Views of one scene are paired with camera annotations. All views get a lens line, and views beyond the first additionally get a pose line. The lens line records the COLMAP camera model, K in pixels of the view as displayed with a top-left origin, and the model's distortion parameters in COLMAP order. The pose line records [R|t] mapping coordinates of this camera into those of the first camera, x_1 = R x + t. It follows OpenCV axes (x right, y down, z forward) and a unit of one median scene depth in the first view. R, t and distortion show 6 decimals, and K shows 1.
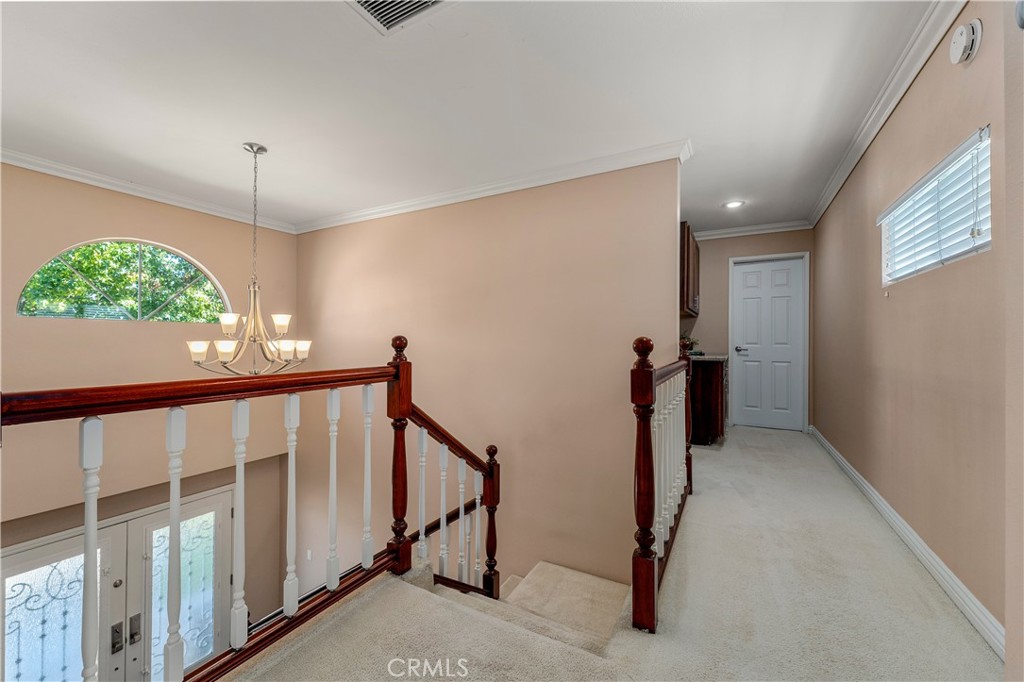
lens RADIAL K [[417.8, 0, 506.8], [0, 417.8, 340.2], [0, 0, 1]] dist [0.001657, -0.000543]
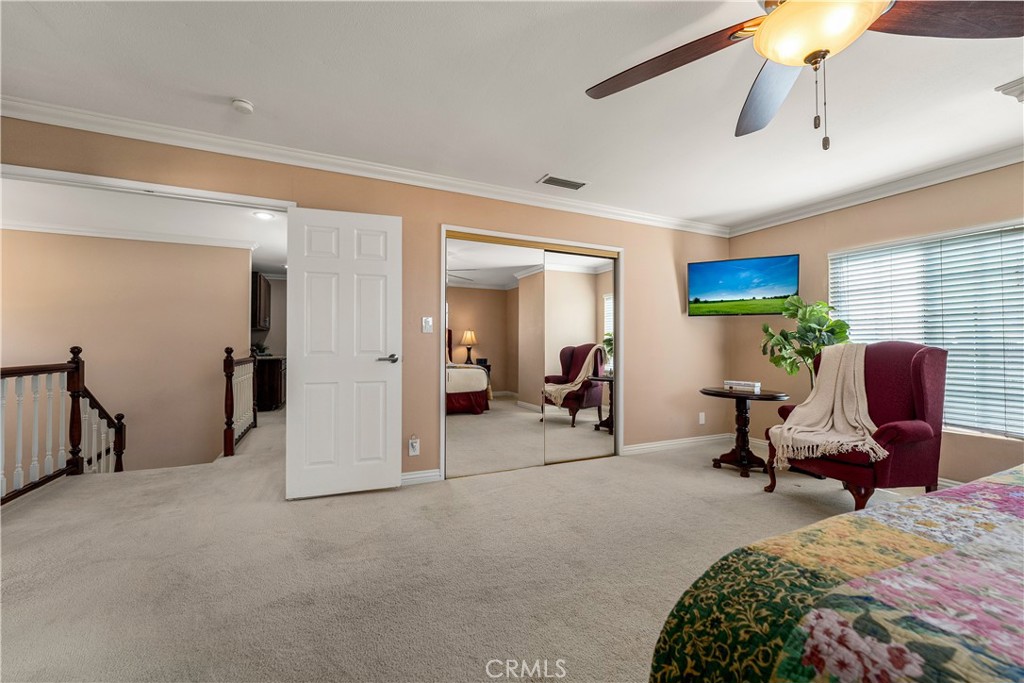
lens RADIAL K [[417.8, 0, 510.8], [0, 417.8, 343.7], [0, 0, 1]] dist [0.001657, -0.000543]
pose [[0.607916, 0.001221, 0.794000, -0.552084], [-0.000427, 0.999999, -0.001211, -0.020890], [-0.794001, 0.000398, 0.607916, -1.619384]]
